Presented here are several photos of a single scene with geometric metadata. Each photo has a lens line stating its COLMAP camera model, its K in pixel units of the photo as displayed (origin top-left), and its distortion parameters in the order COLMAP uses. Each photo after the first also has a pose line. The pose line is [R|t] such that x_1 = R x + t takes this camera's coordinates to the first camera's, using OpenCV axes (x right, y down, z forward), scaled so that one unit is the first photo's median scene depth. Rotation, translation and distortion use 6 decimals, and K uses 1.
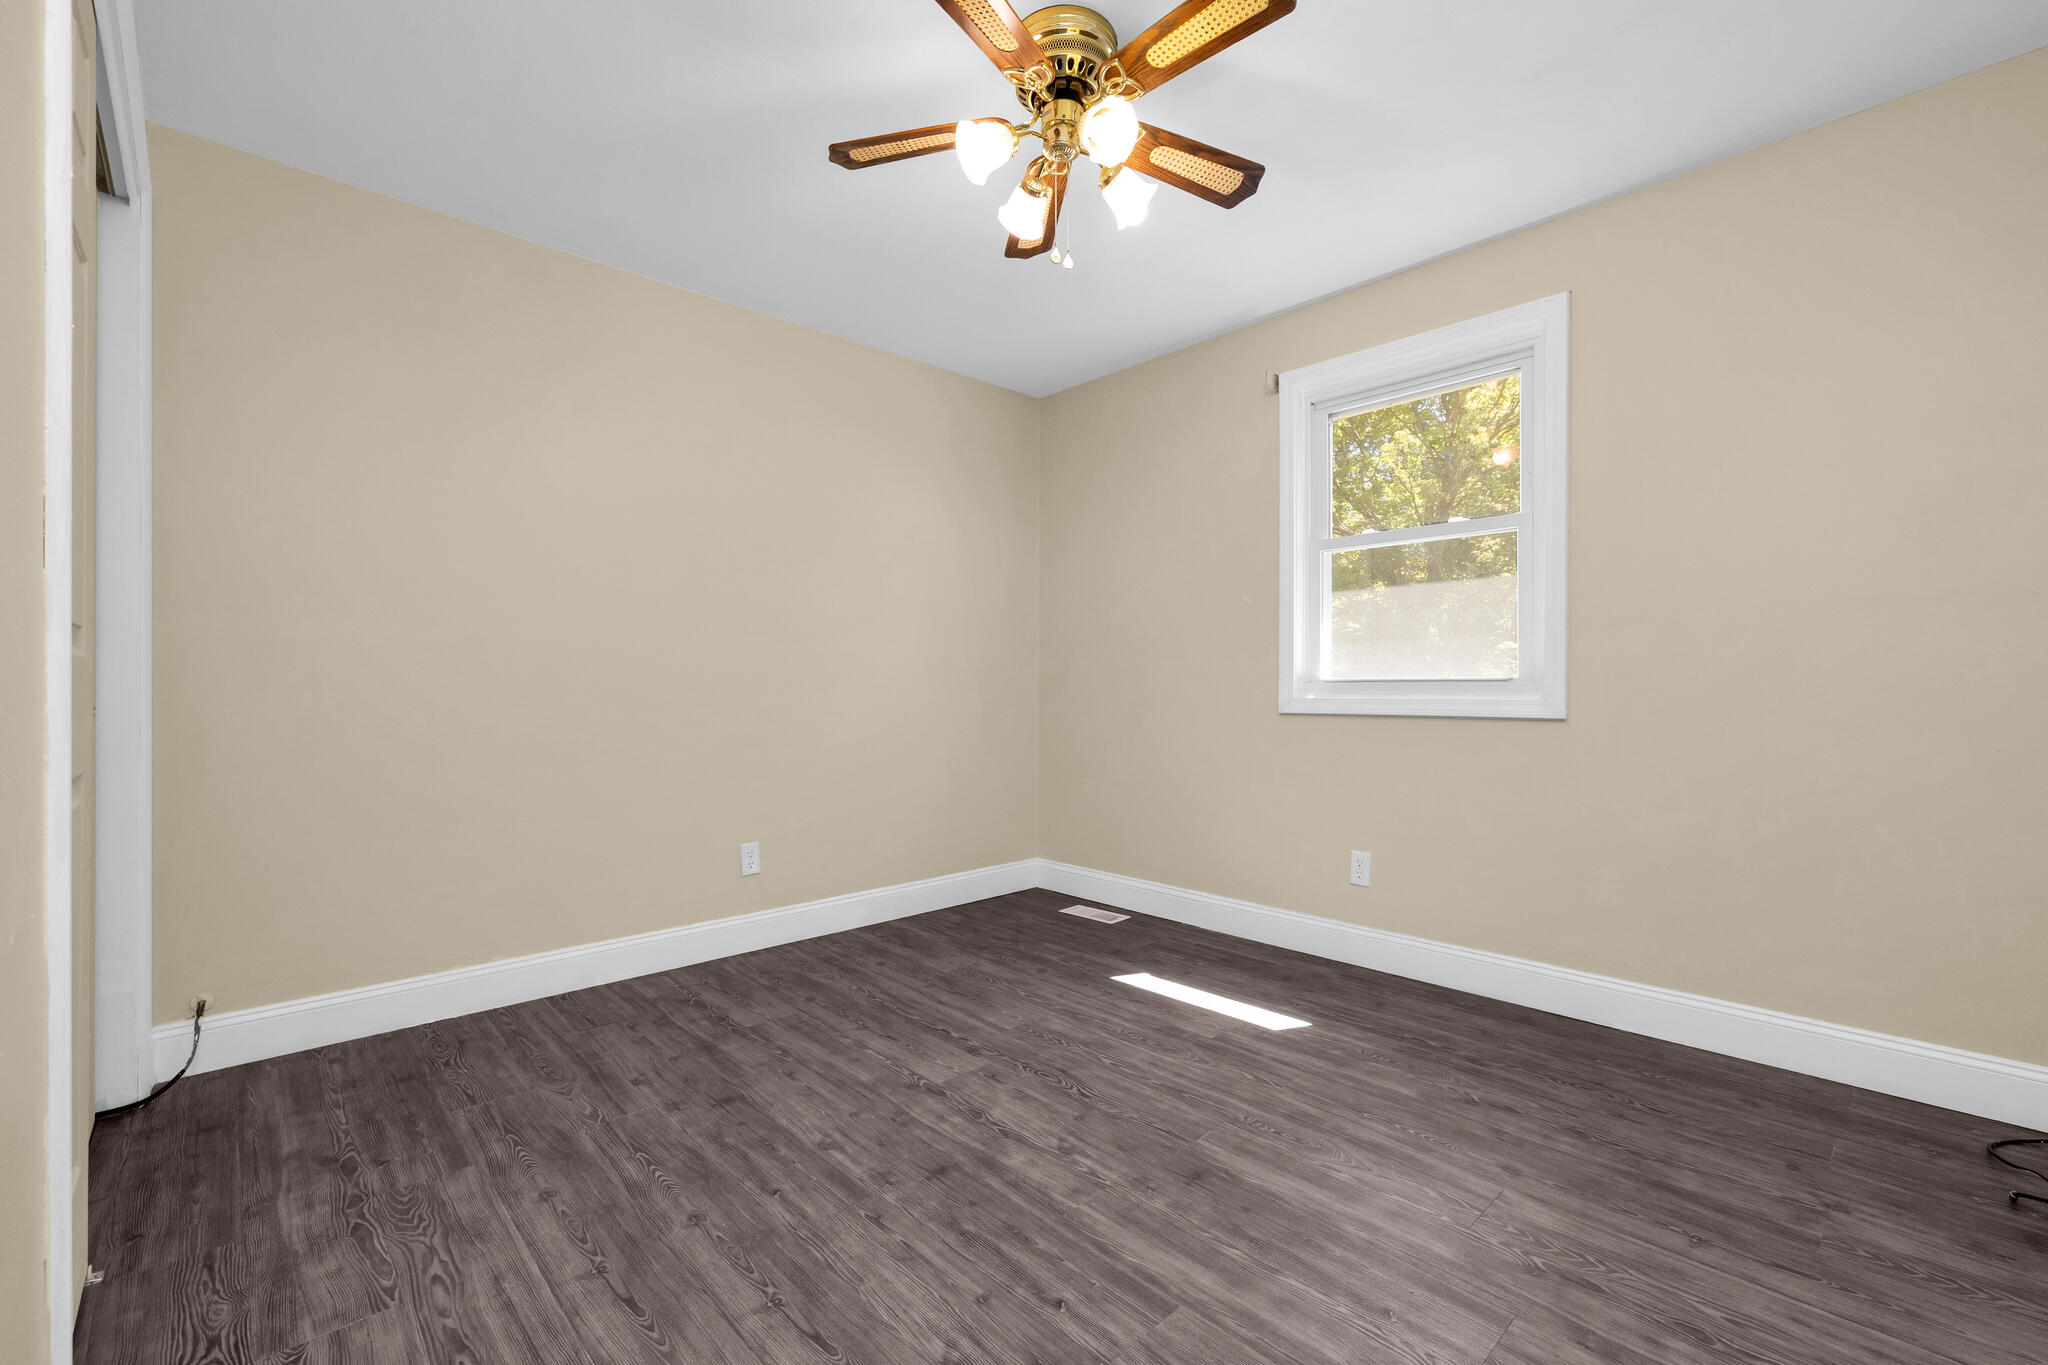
lens RADIAL K [[858.9, 0, 1024.0], [0, 858.9, 682.5], [0, 0, 1]] dist [0.002559, 0.000316]
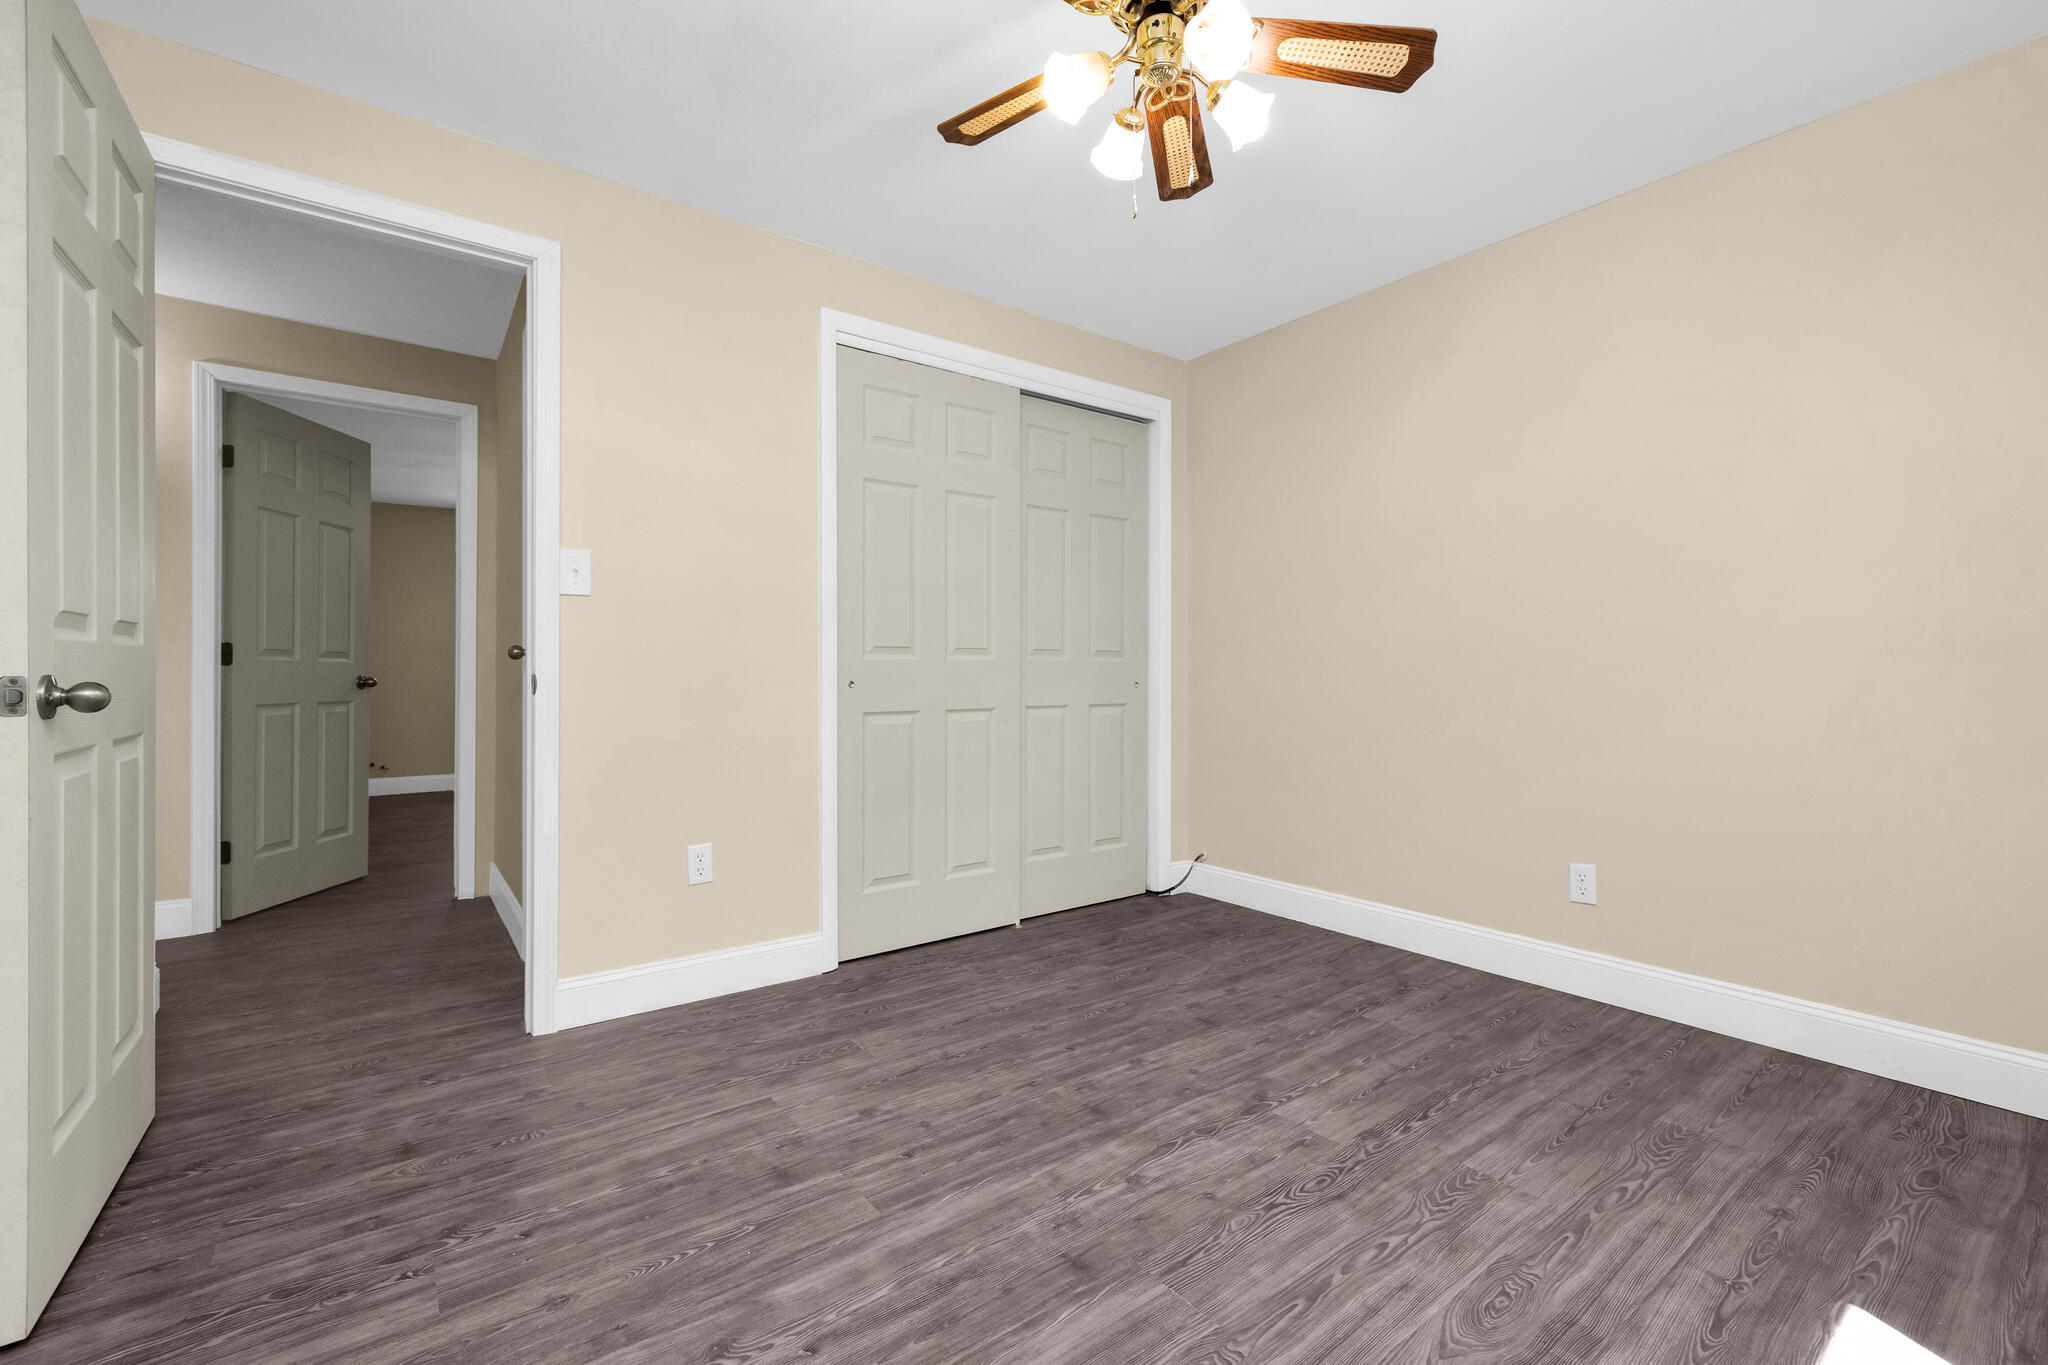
lens RADIAL K [[858.9, 0, 1024.0], [0, 858.9, 682.5], [0, 0, 1]] dist [0.002559, 0.000316]
pose [[-0.096855, 0.011215, -0.995235, 0.811230], [0.006608, 0.999922, 0.010624, 0.000743], [0.995277, -0.005548, -0.096921, 0.813550]]
